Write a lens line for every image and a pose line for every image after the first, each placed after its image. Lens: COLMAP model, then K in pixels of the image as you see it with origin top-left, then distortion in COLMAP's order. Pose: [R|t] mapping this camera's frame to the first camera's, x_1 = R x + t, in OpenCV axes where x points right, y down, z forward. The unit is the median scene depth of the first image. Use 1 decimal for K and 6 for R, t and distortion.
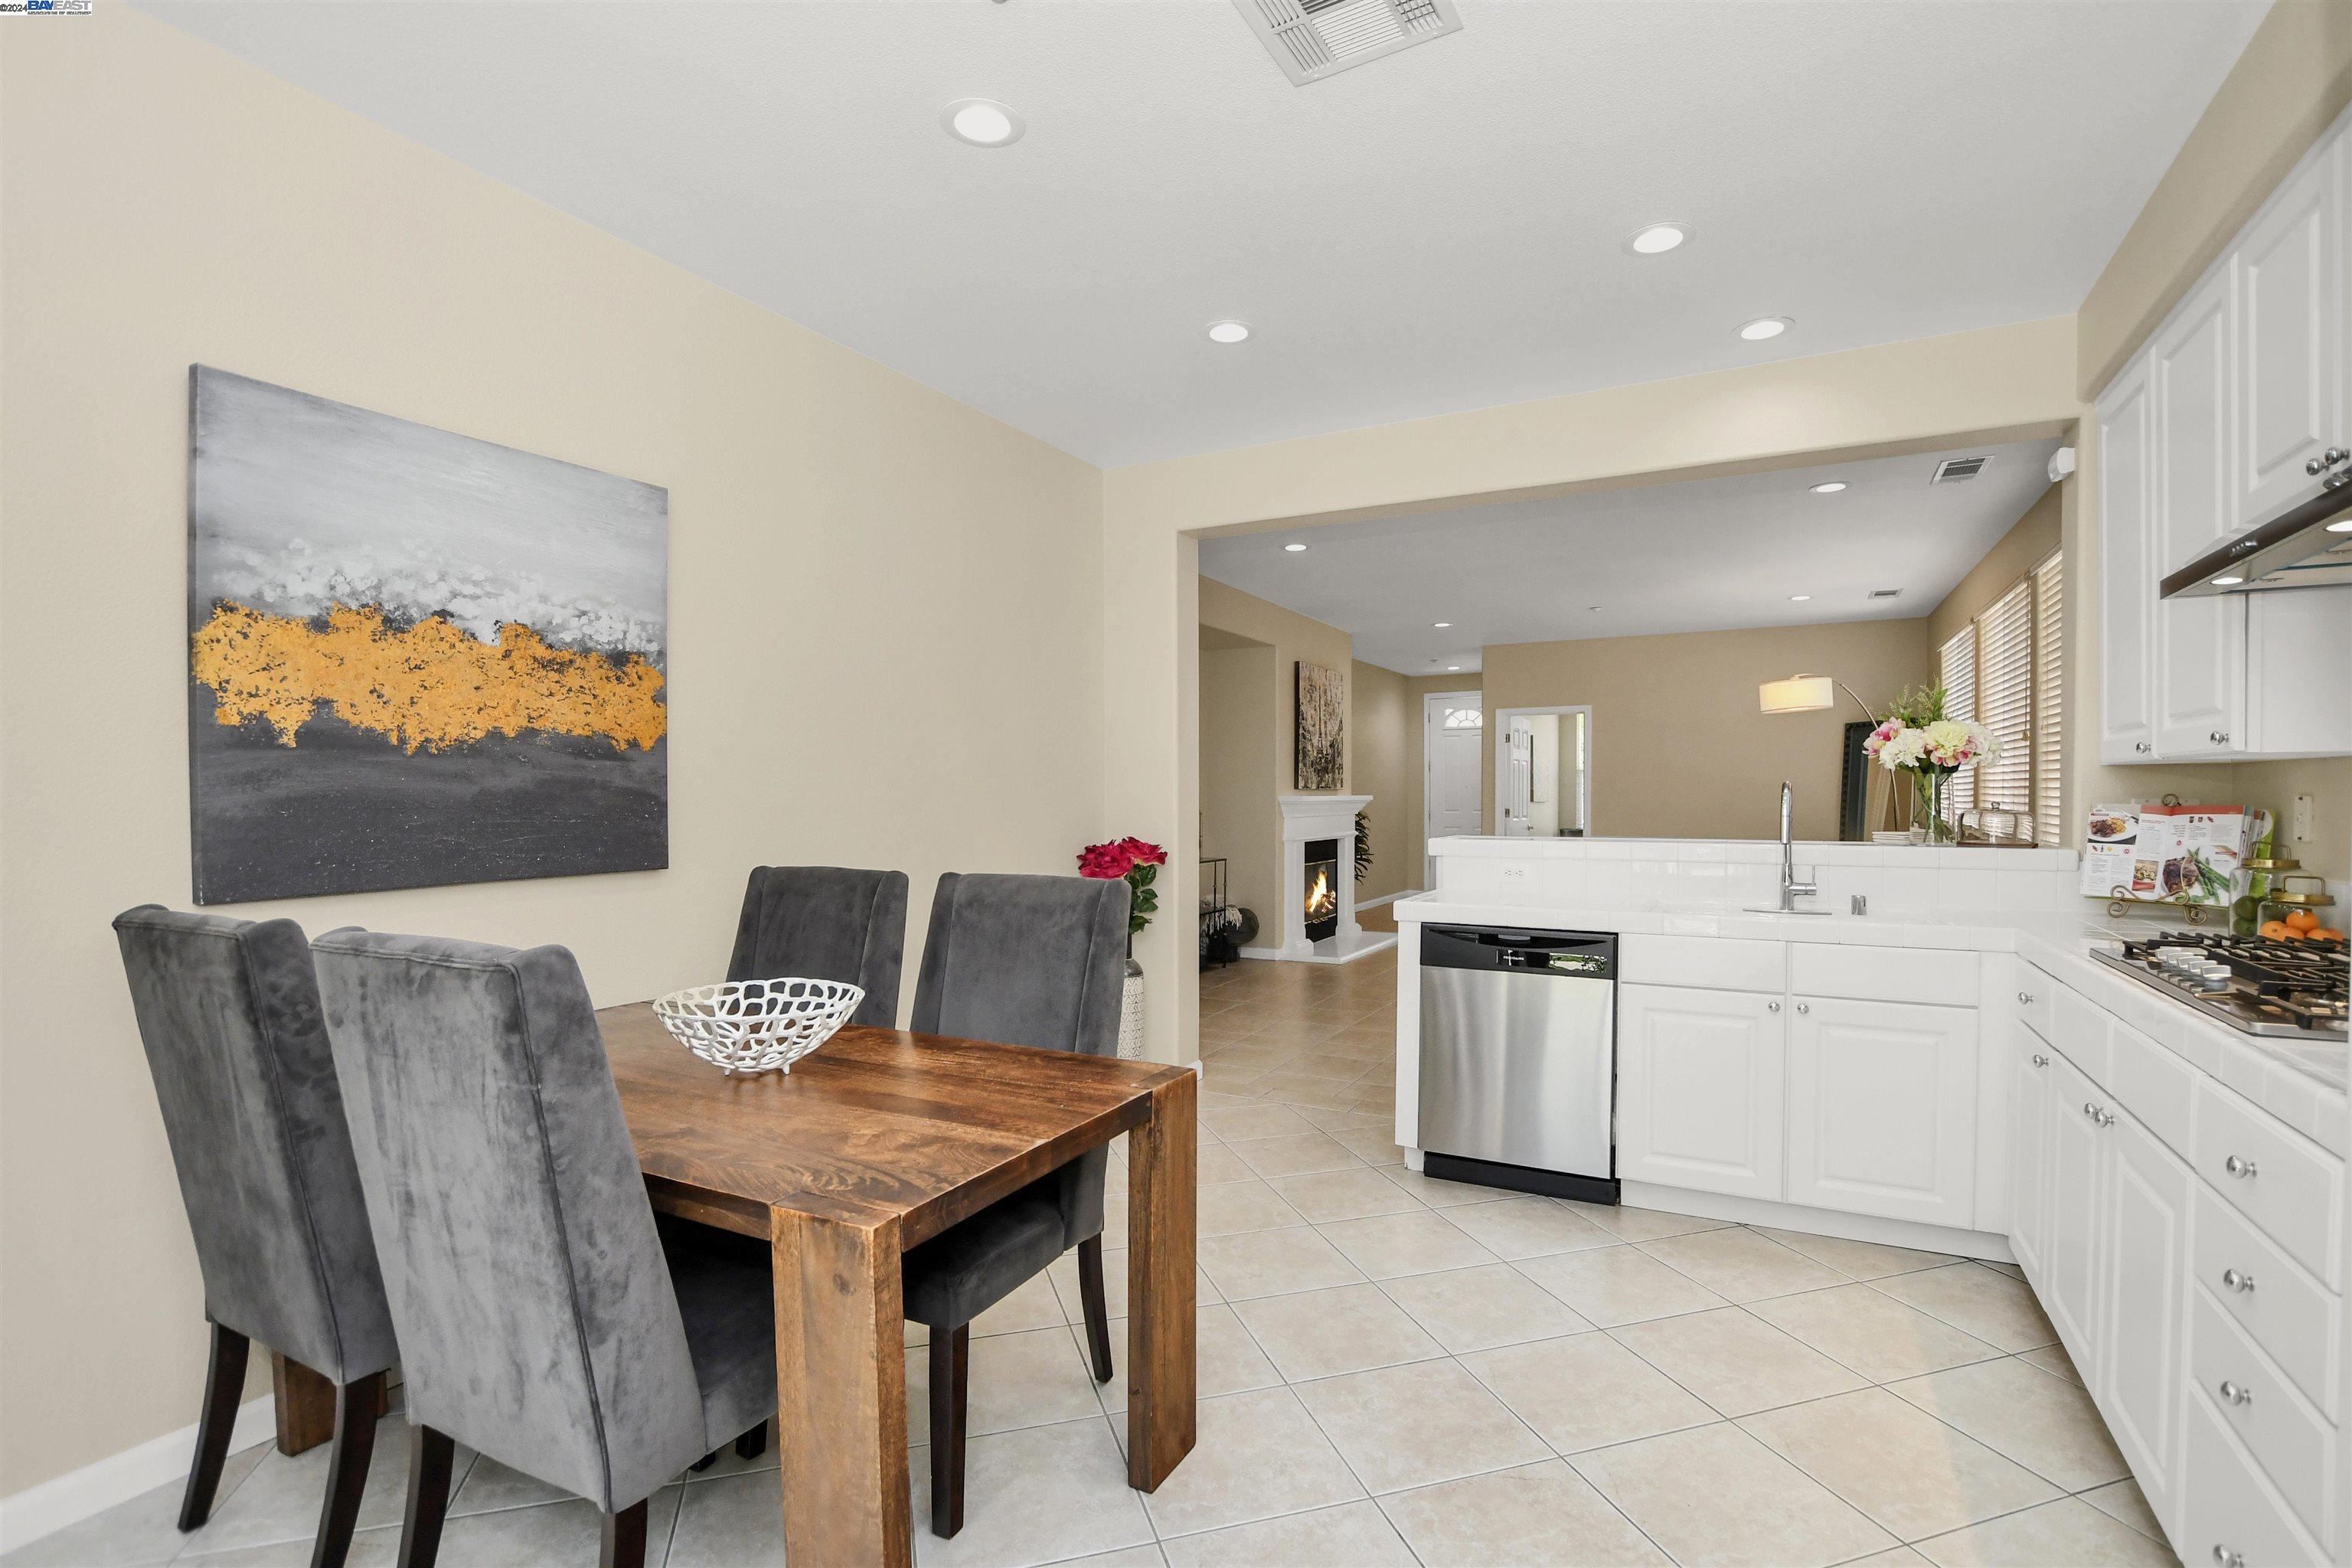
lens RADIAL K [[1093.4, 0, 1187.8], [0, 1093.4, 794.7], [0, 0, 1]] dist [-0.042319, -0.000110]
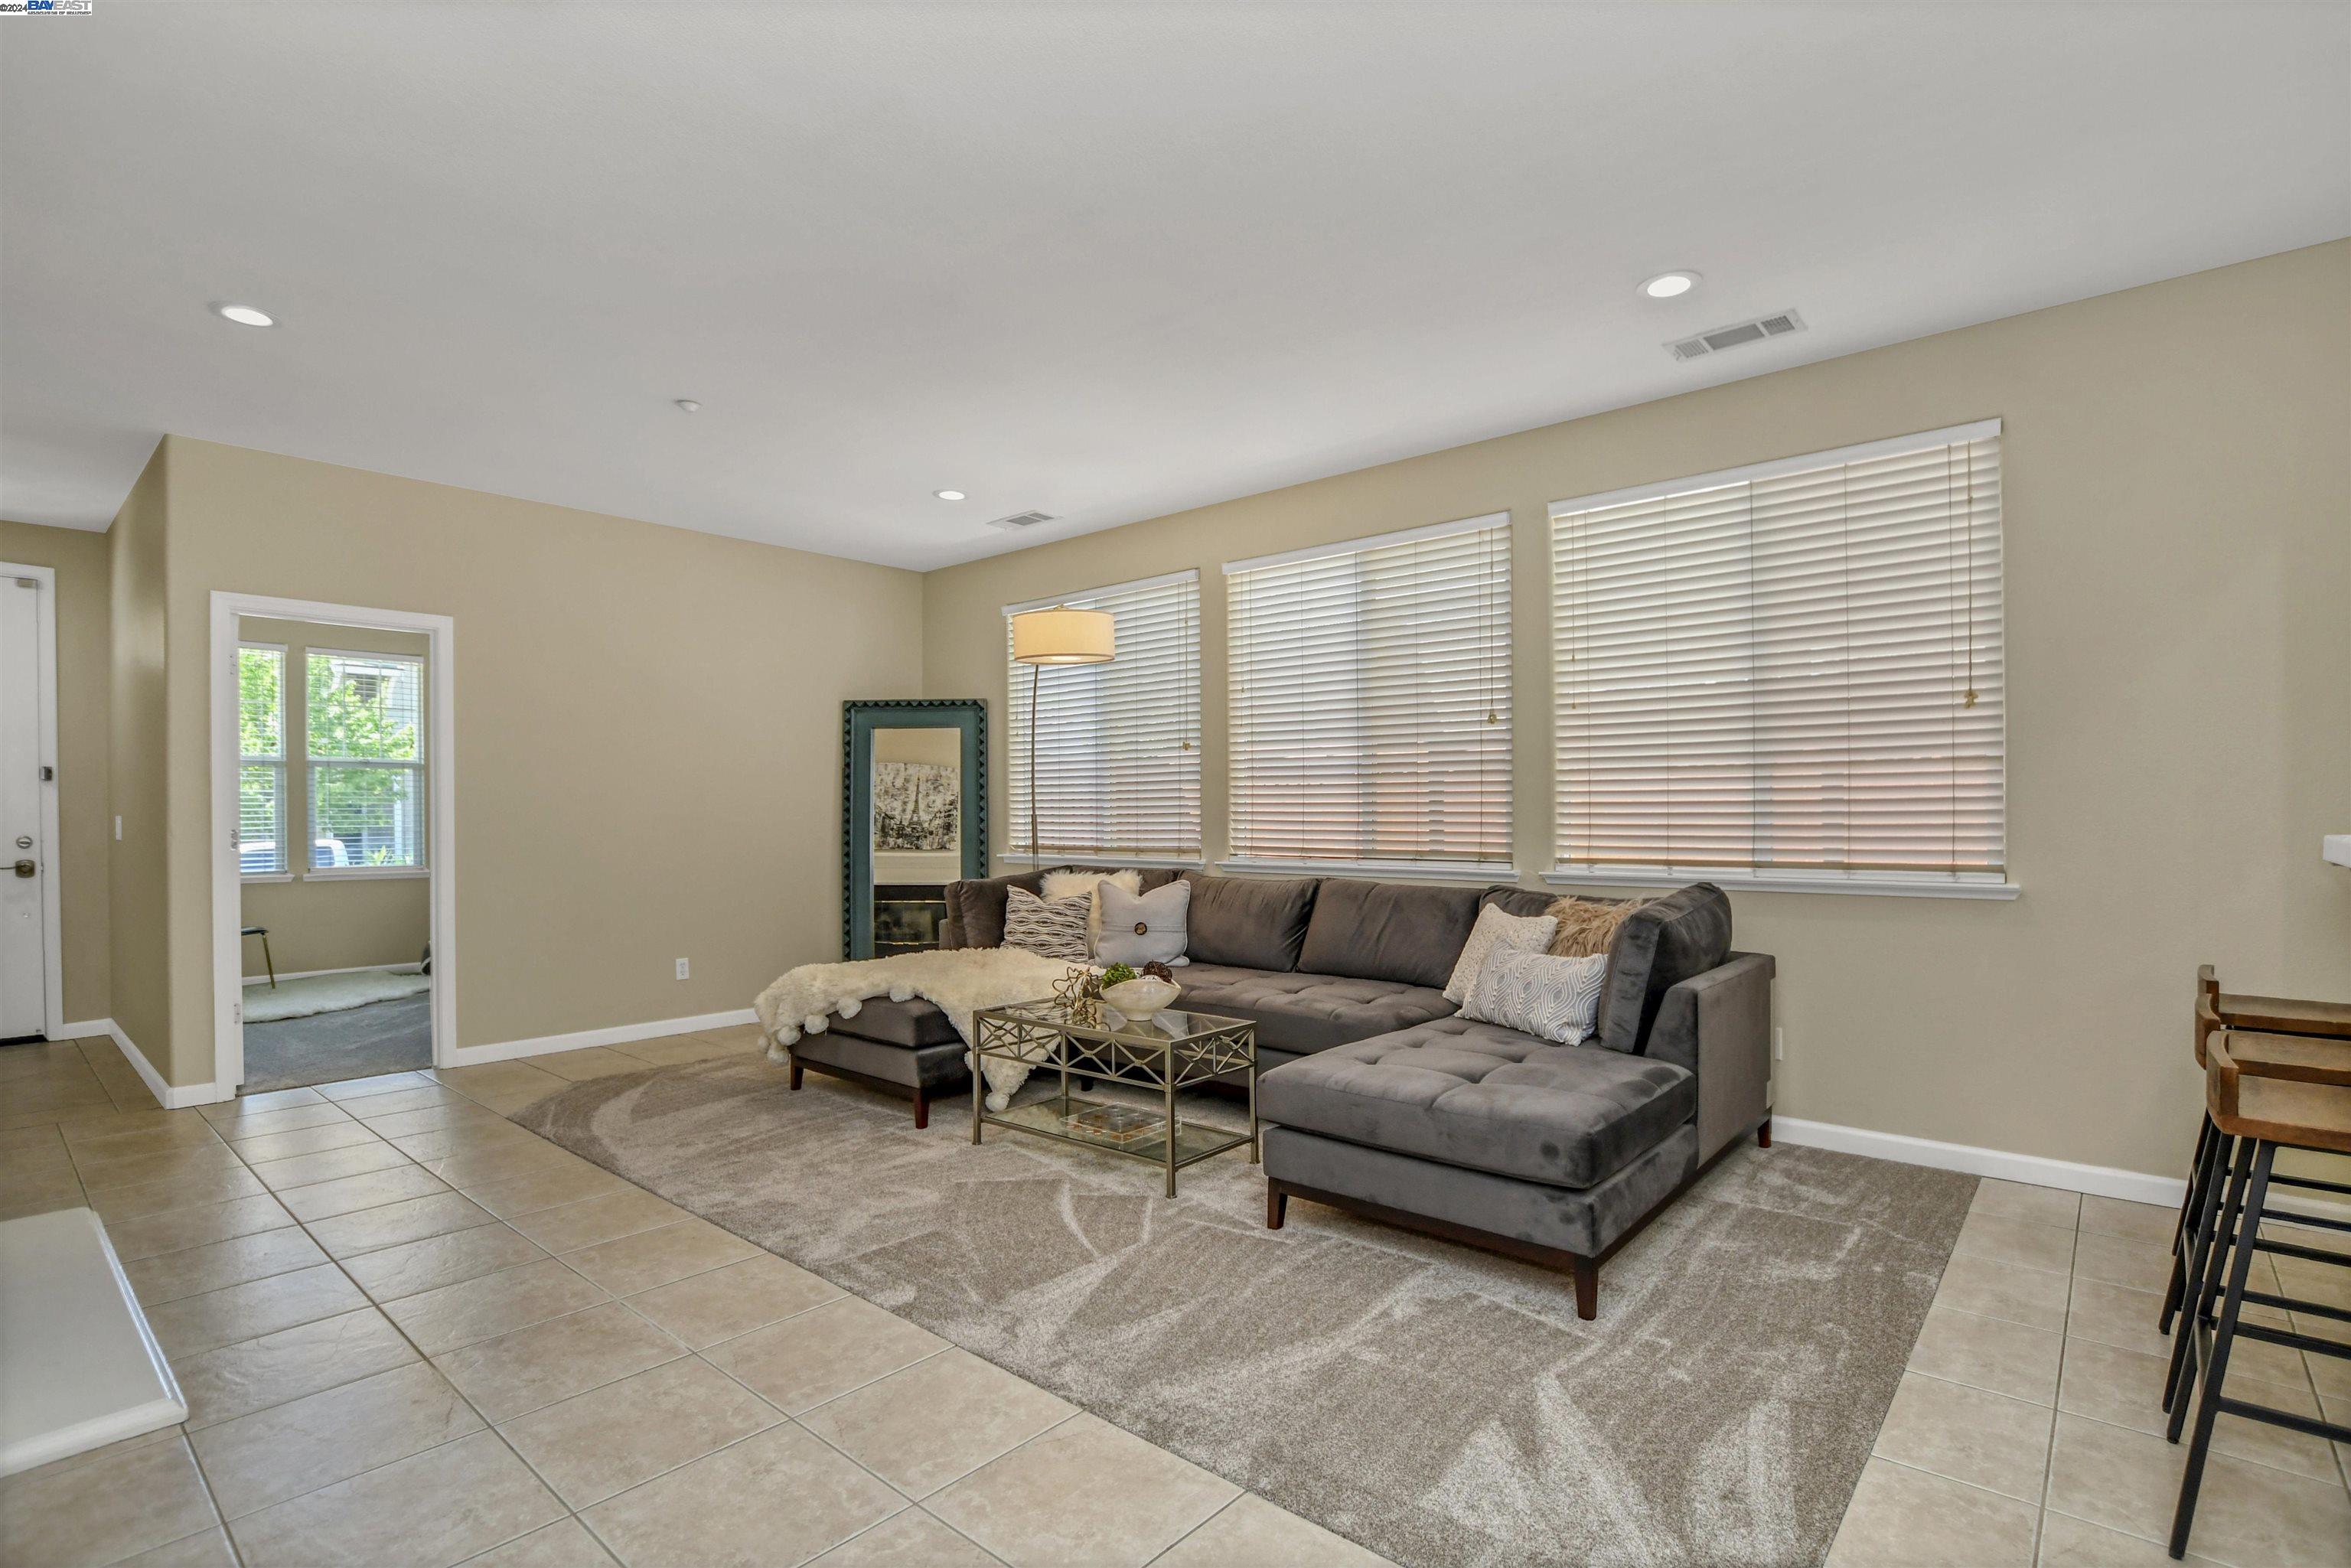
lens RADIAL K [[1092.9, 0, 1187.3], [0, 1092.9, 794.7], [0, 0, 1]] dist [-0.042319, -0.000110]
pose [[0.223028, 0.021846, 0.974567, -0.088066], [0.002635, 0.999732, -0.023013, 0.032224], [-0.974809, 0.007701, 0.222910, 1.610950]]
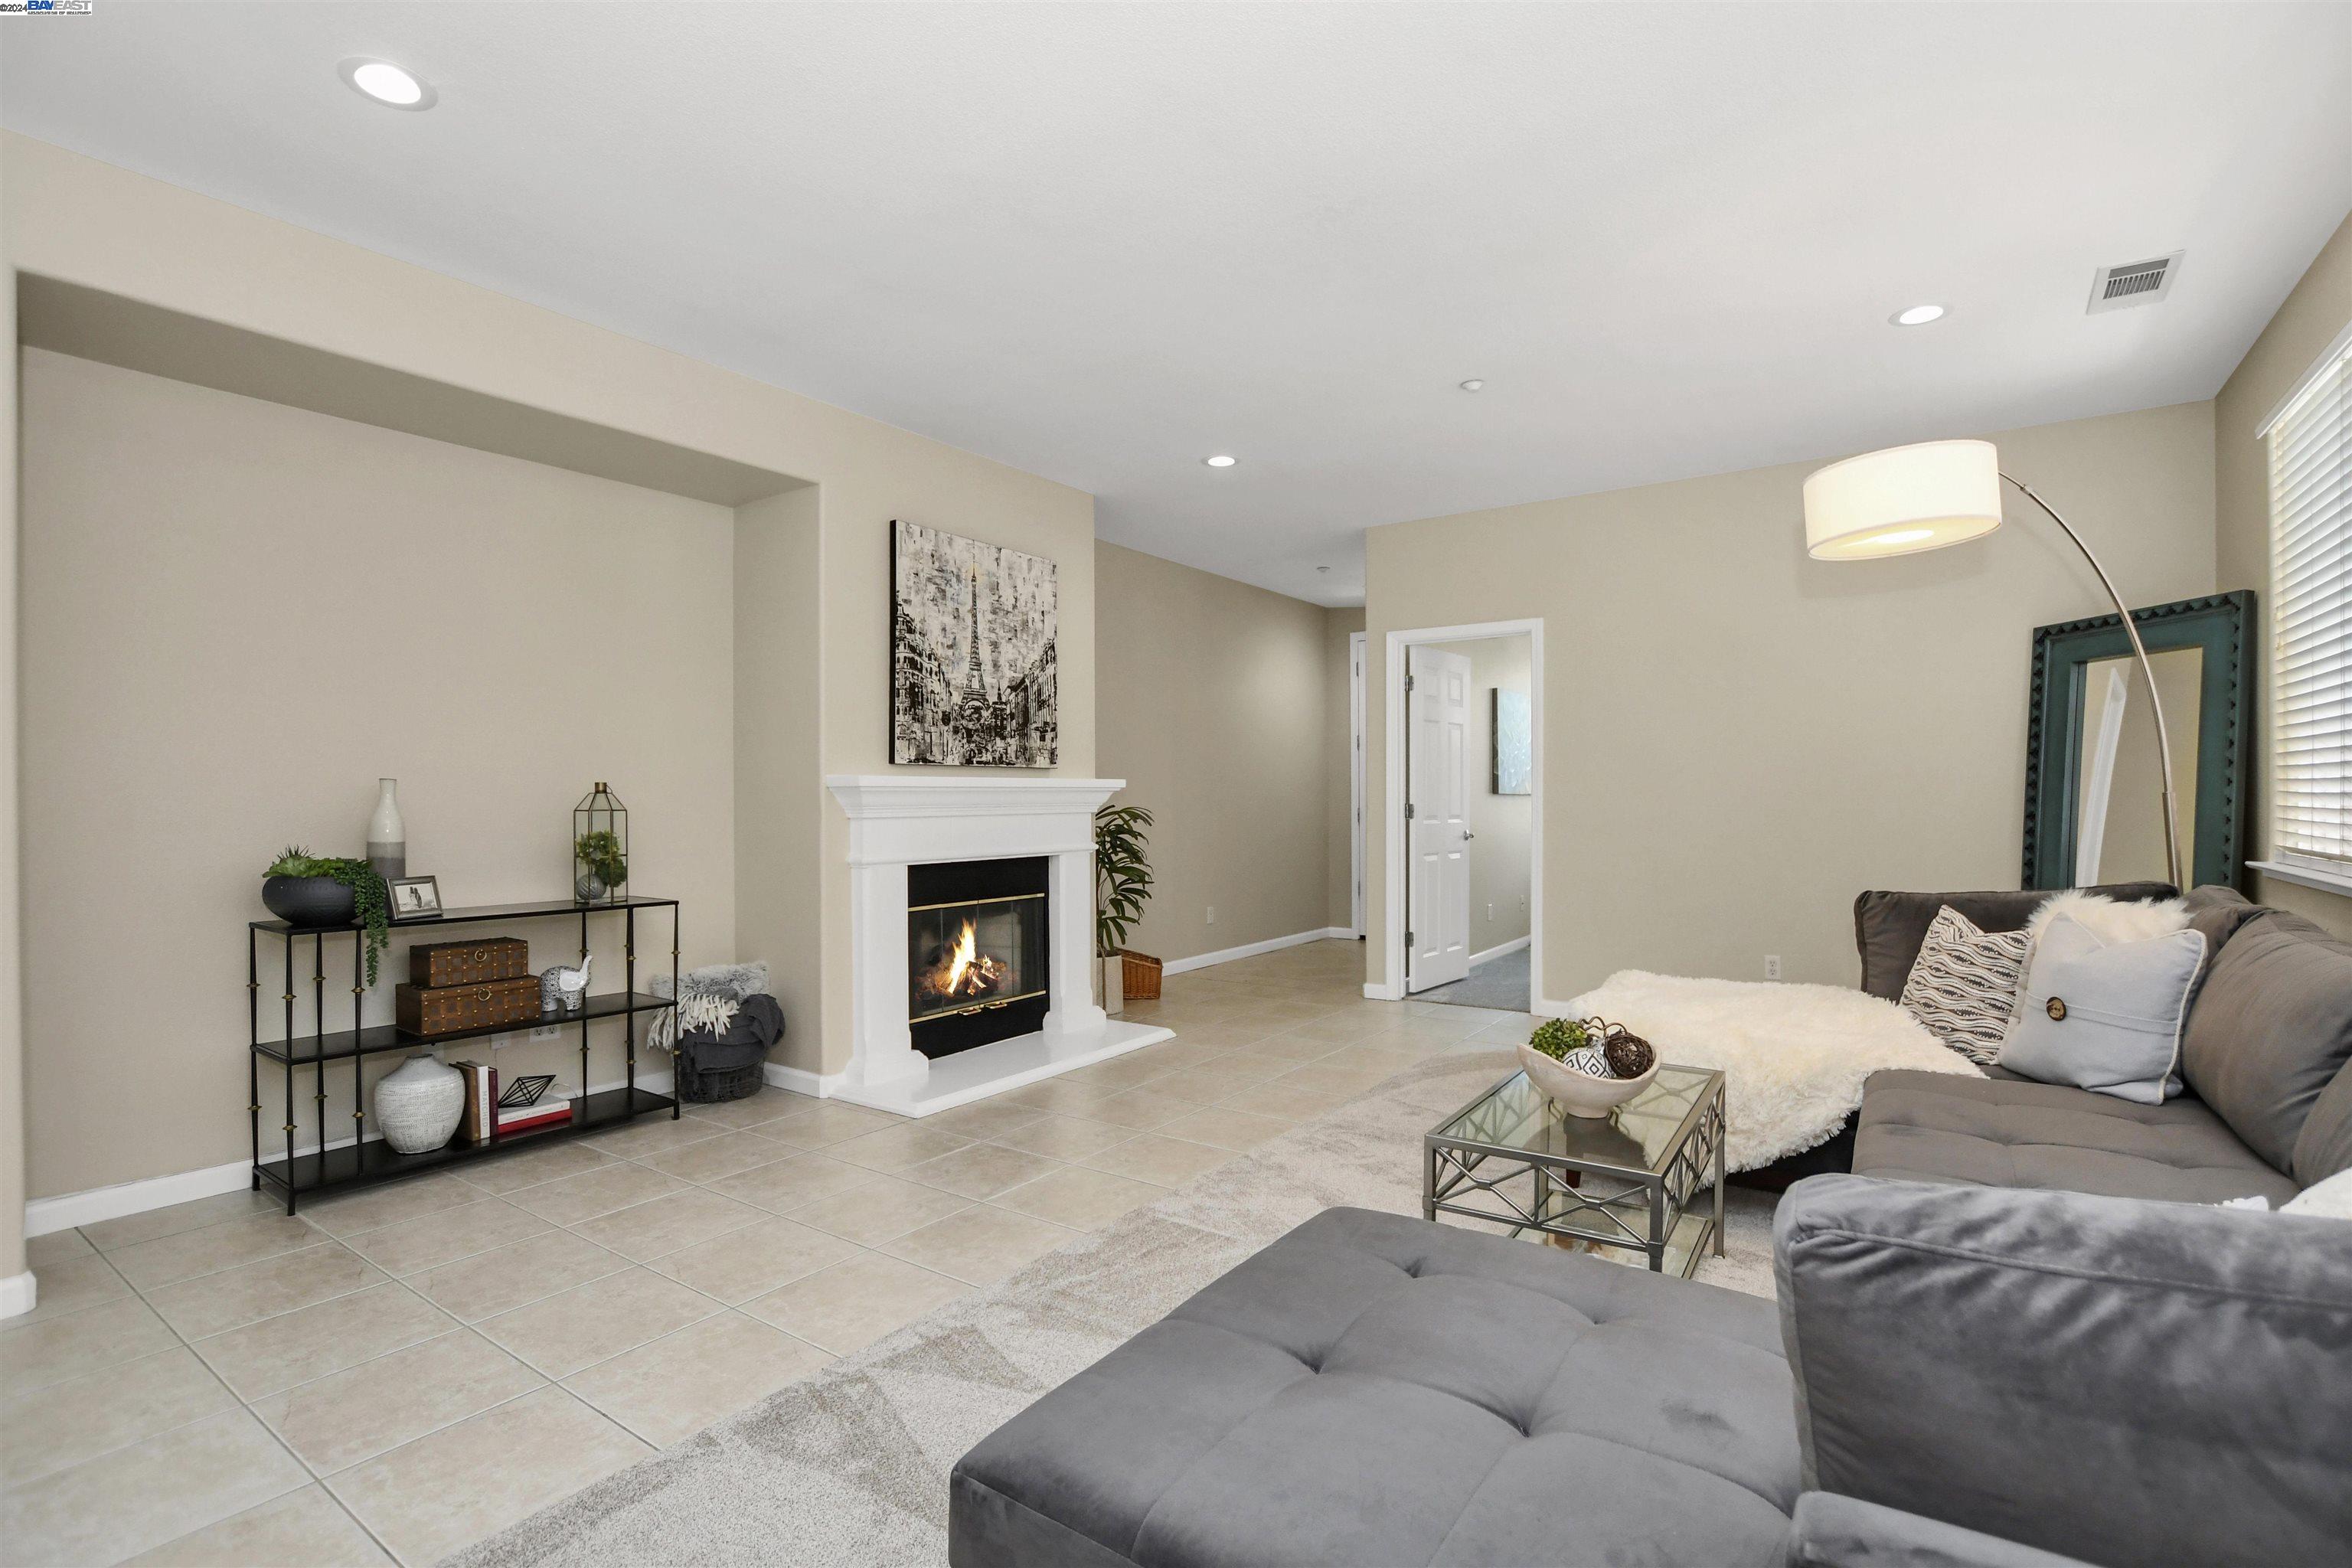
lens RADIAL K [[1094.2, 0, 1181.0], [0, 1094.2, 803.2], [0, 0, 1]] dist [-0.030006, 0.000116]
pose [[0.993575, -0.001759, -0.113166, 0.718419], [0.002641, 0.999967, 0.007644, 0.023845], [0.113148, -0.007894, 0.993547, 1.205304]]
